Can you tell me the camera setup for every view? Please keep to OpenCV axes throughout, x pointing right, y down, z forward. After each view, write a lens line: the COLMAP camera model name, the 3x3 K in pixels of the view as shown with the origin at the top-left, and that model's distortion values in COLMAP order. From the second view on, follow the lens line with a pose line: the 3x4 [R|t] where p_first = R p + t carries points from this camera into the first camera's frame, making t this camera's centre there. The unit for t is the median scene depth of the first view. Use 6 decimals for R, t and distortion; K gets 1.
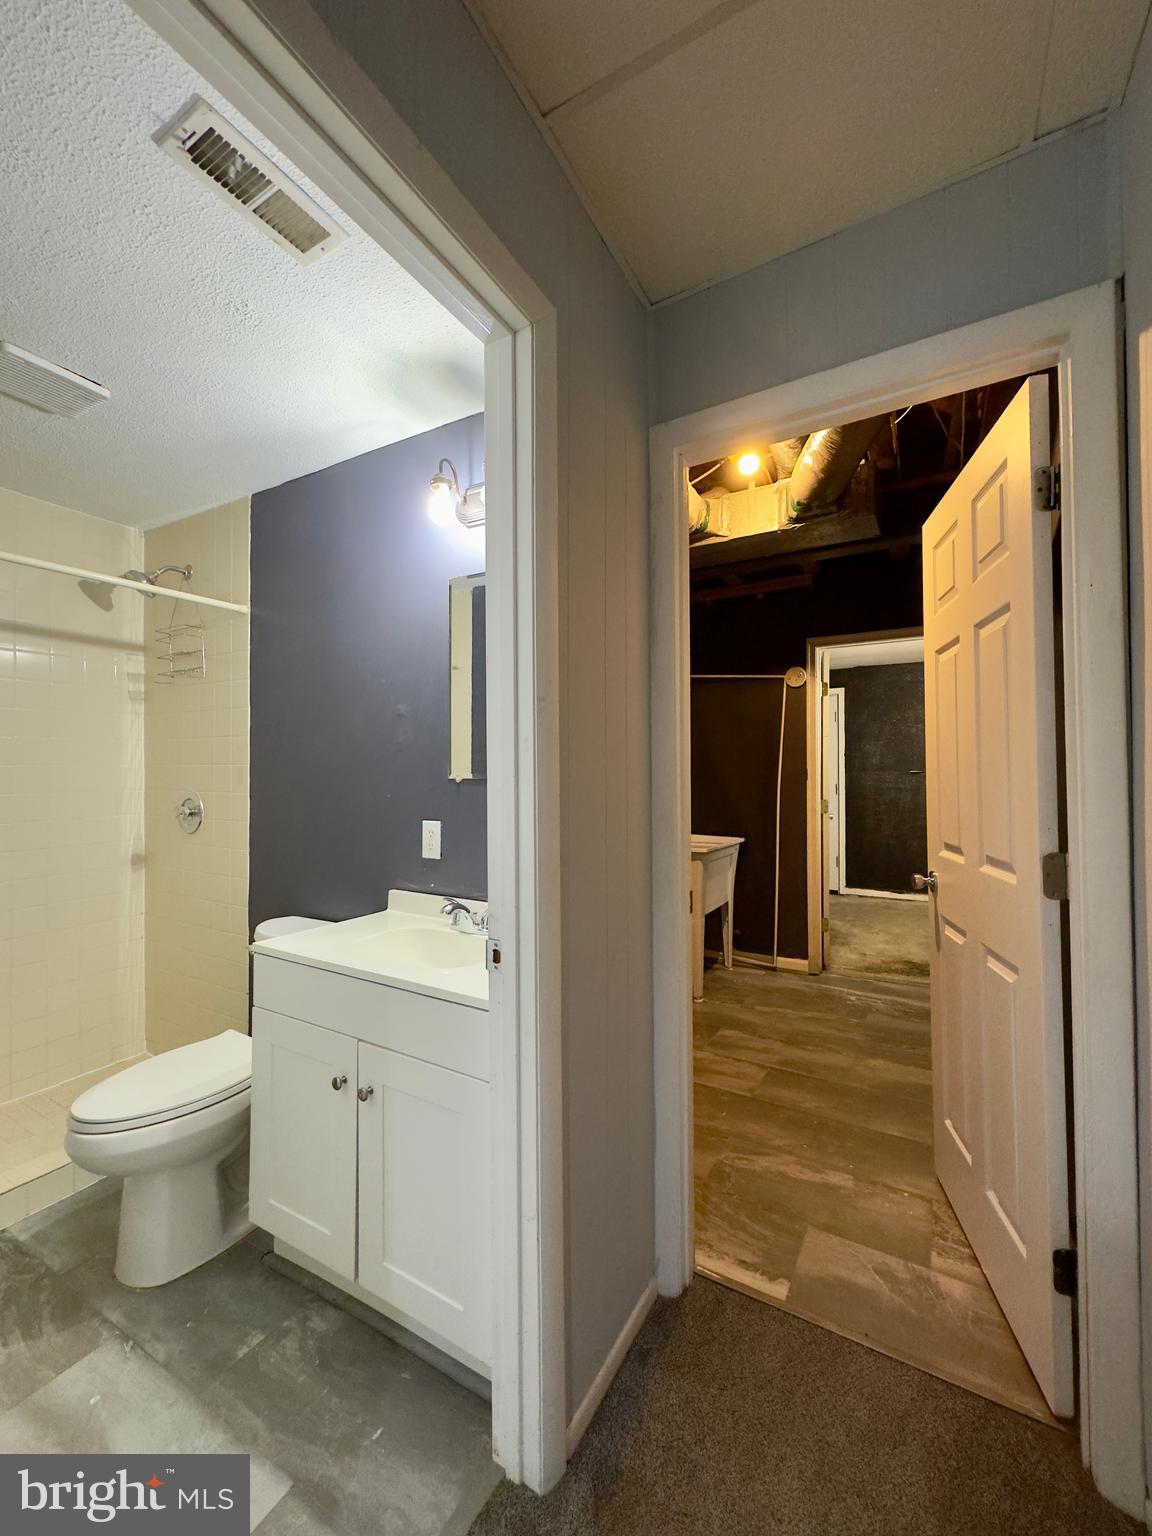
lens RADIAL K [[621.2, 0, 576.0], [0, 621.2, 768.0], [0, 0, 1]] dist [0.001579, 0.000381]
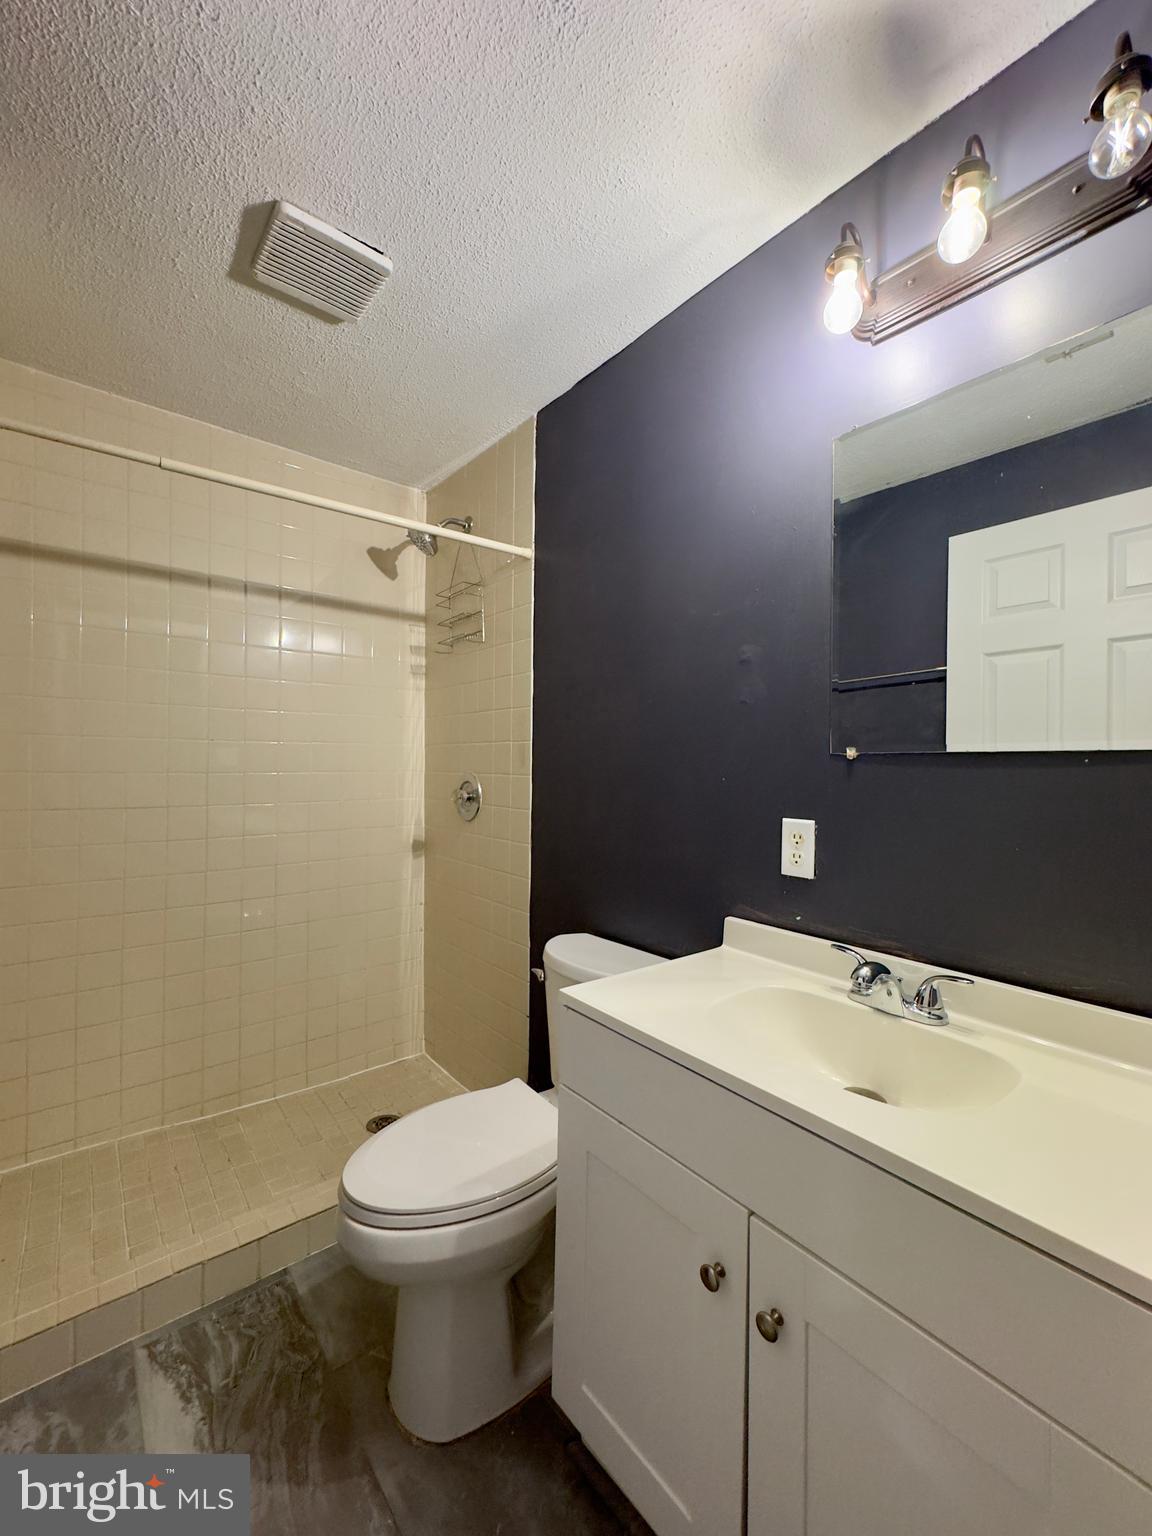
lens RADIAL K [[621.2, 0, 576.0], [0, 621.2, 768.0], [0, 0, 1]] dist [0.001579, 0.000381]
pose [[0.933452, 0.011251, -0.358526, -0.210631], [-0.008172, 0.999916, 0.010102, 0.025929], [0.358610, -0.006500, 0.933465, 0.301009]]
